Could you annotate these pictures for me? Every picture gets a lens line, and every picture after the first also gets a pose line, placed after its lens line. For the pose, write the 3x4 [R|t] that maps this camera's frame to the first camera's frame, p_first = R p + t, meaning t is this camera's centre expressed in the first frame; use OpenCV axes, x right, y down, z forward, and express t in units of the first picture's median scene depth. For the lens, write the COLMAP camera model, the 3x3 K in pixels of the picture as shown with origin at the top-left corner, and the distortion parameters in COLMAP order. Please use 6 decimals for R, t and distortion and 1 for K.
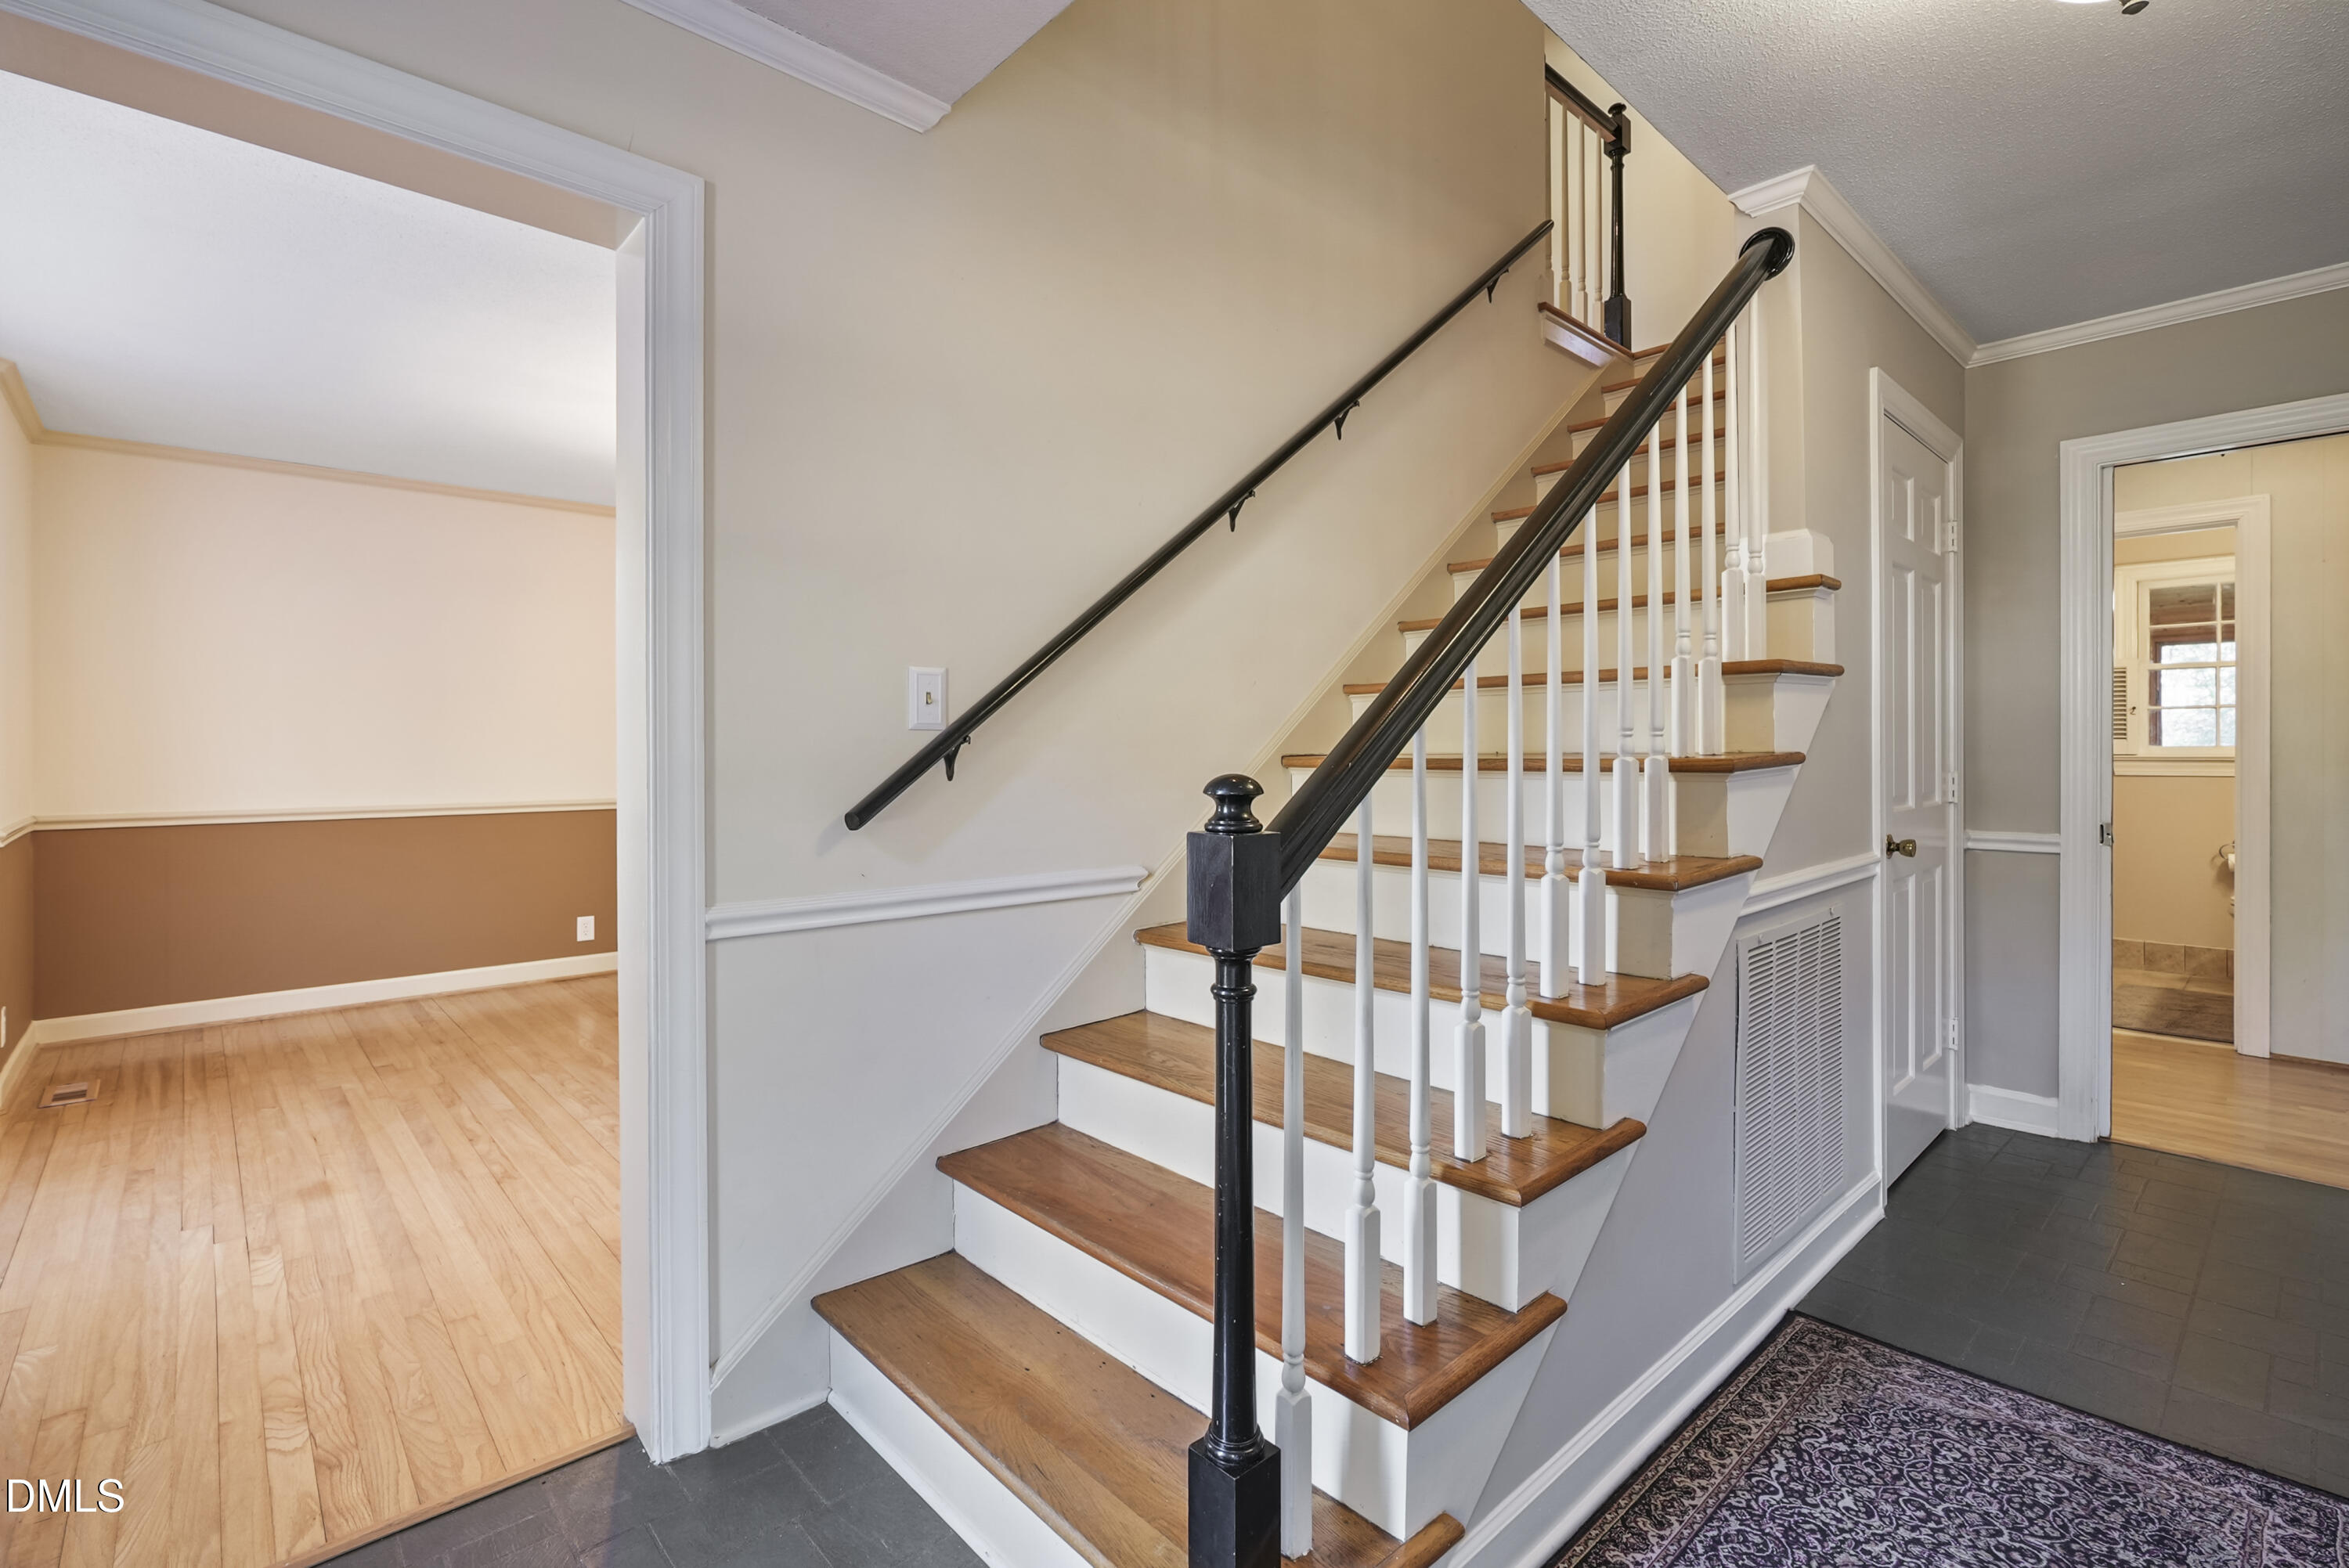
lens RADIAL K [[1074.5, 0, 1175.3], [0, 1074.5, 766.6], [0, 0, 1]] dist [-0.004849, 0.004704]
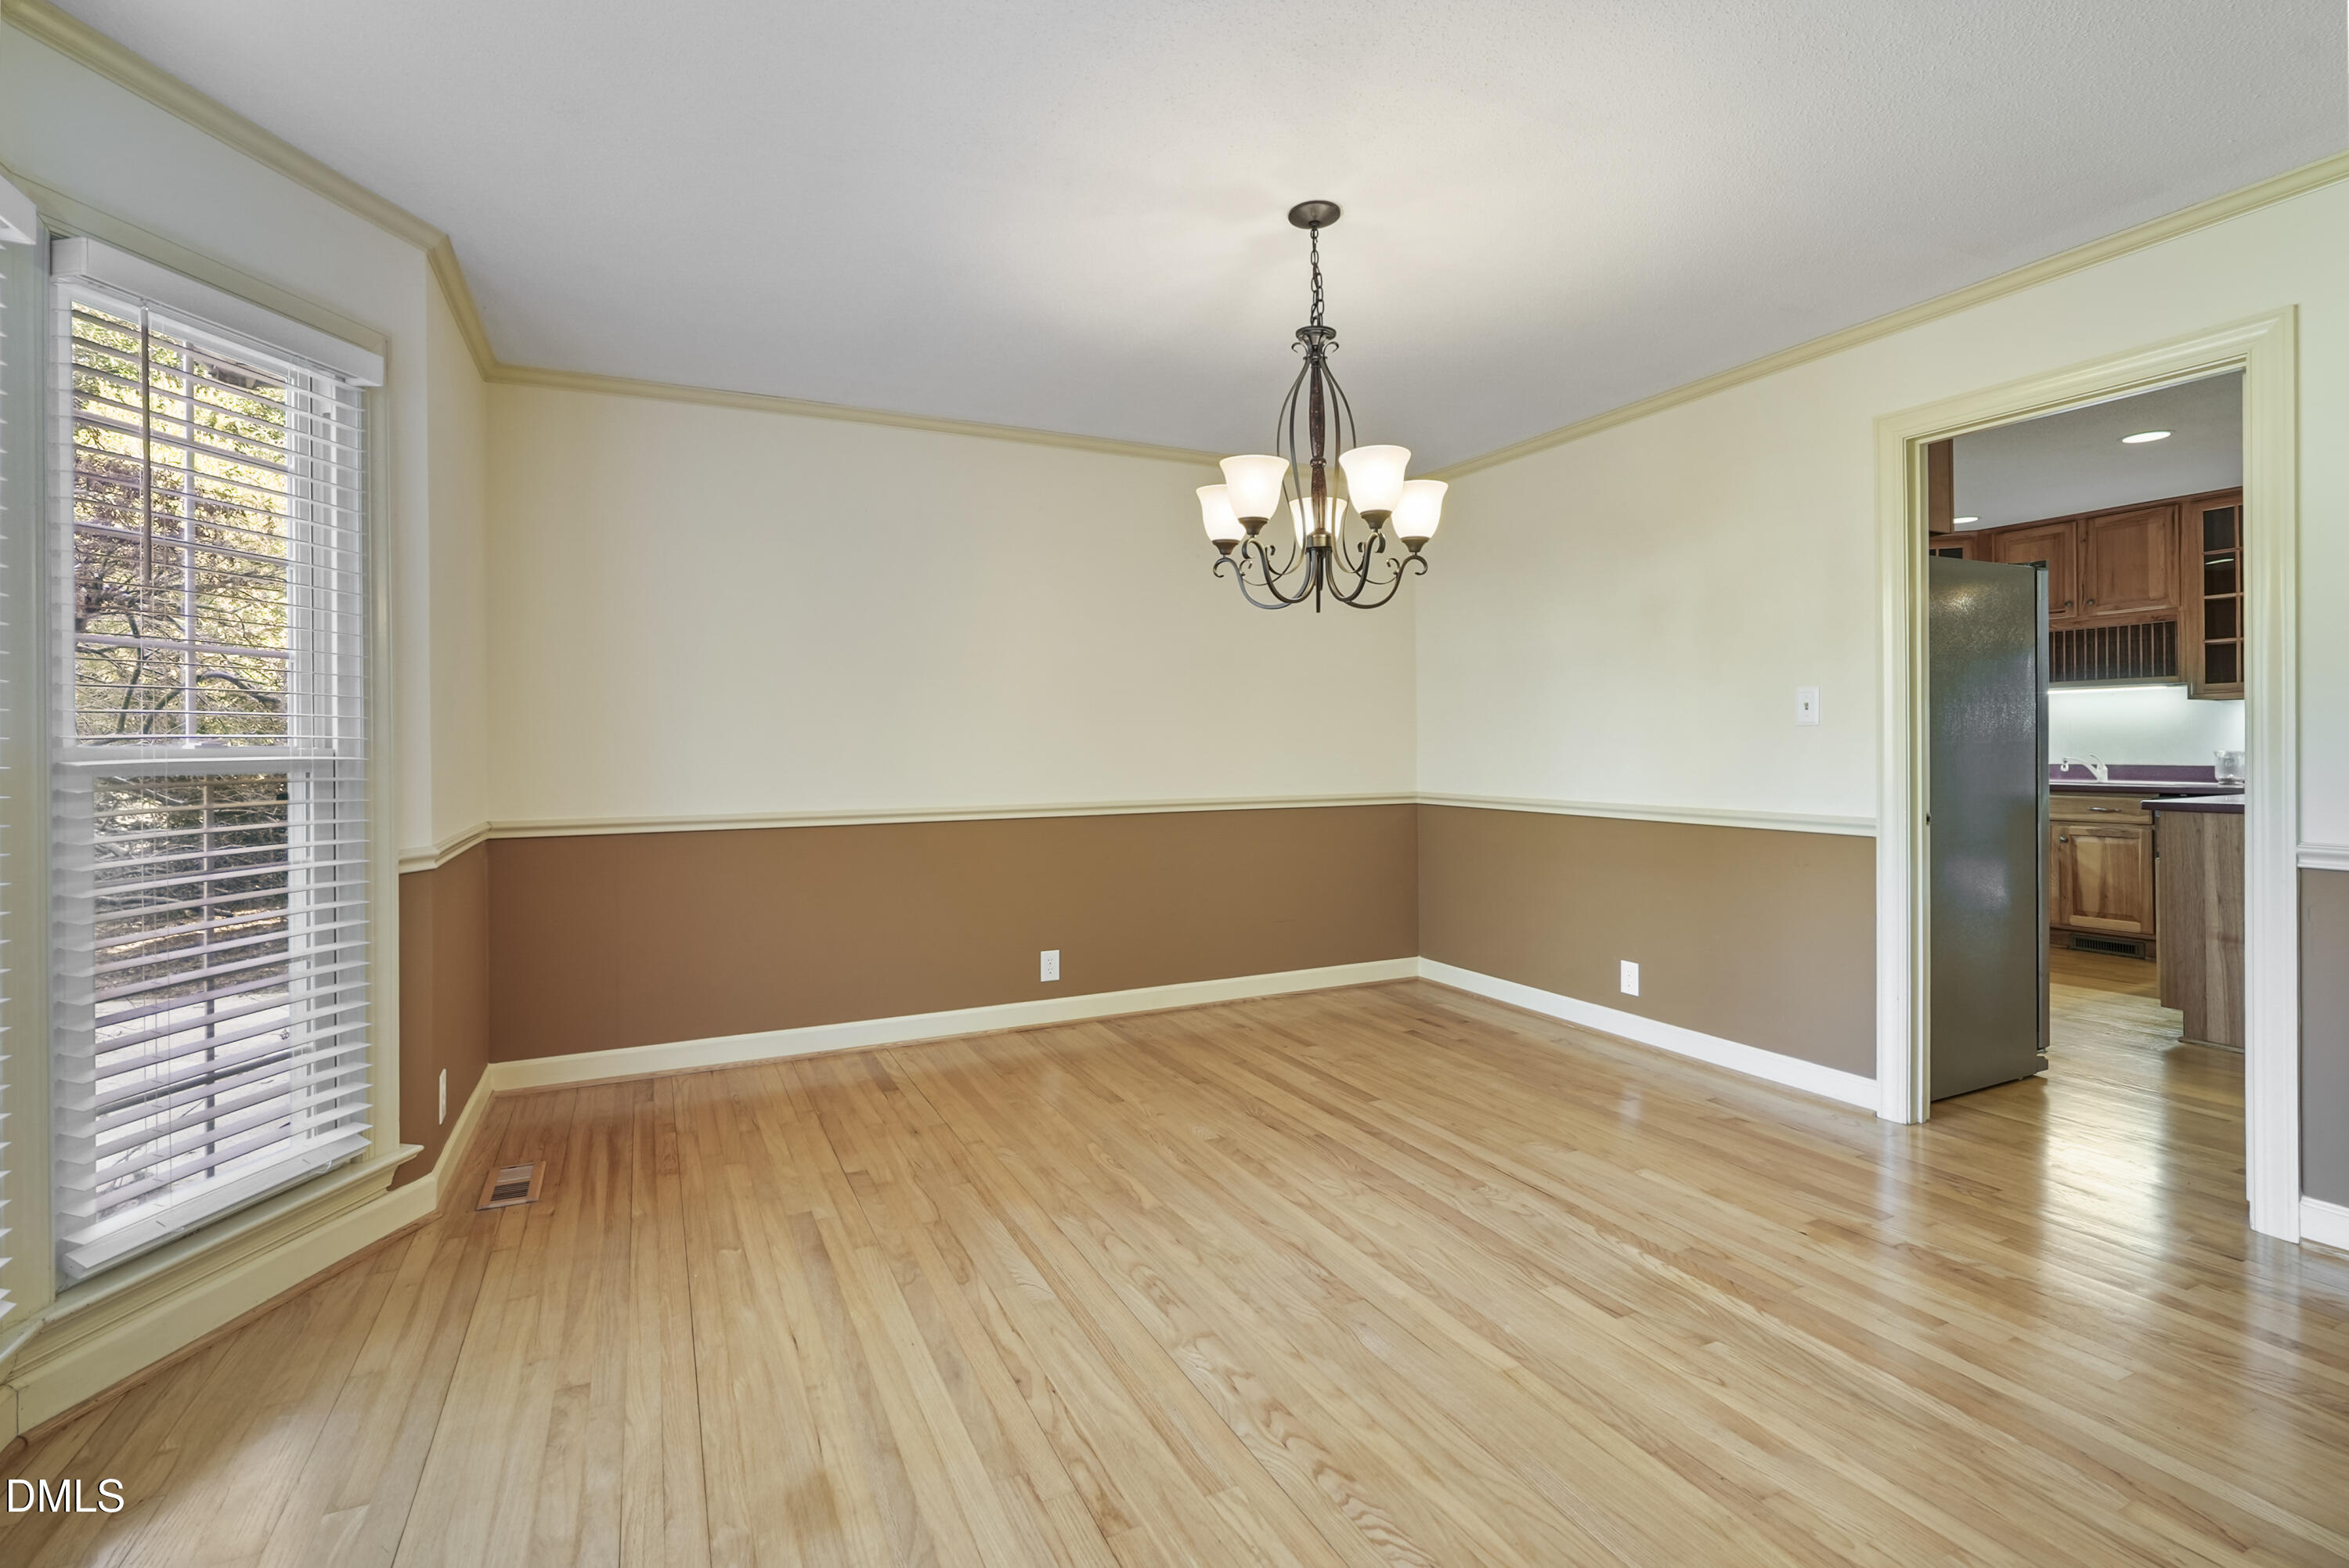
lens RADIAL K [[1074.5, 0, 1184.4], [0, 1074.5, 762.0], [0, 0, 1]] dist [-0.004849, 0.004704]
pose [[0.961471, -0.003325, -0.274886, -0.351592], [0.003238, 0.999994, -0.000769, 0.001380], [0.274887, -0.000151, 0.961476, 0.393024]]
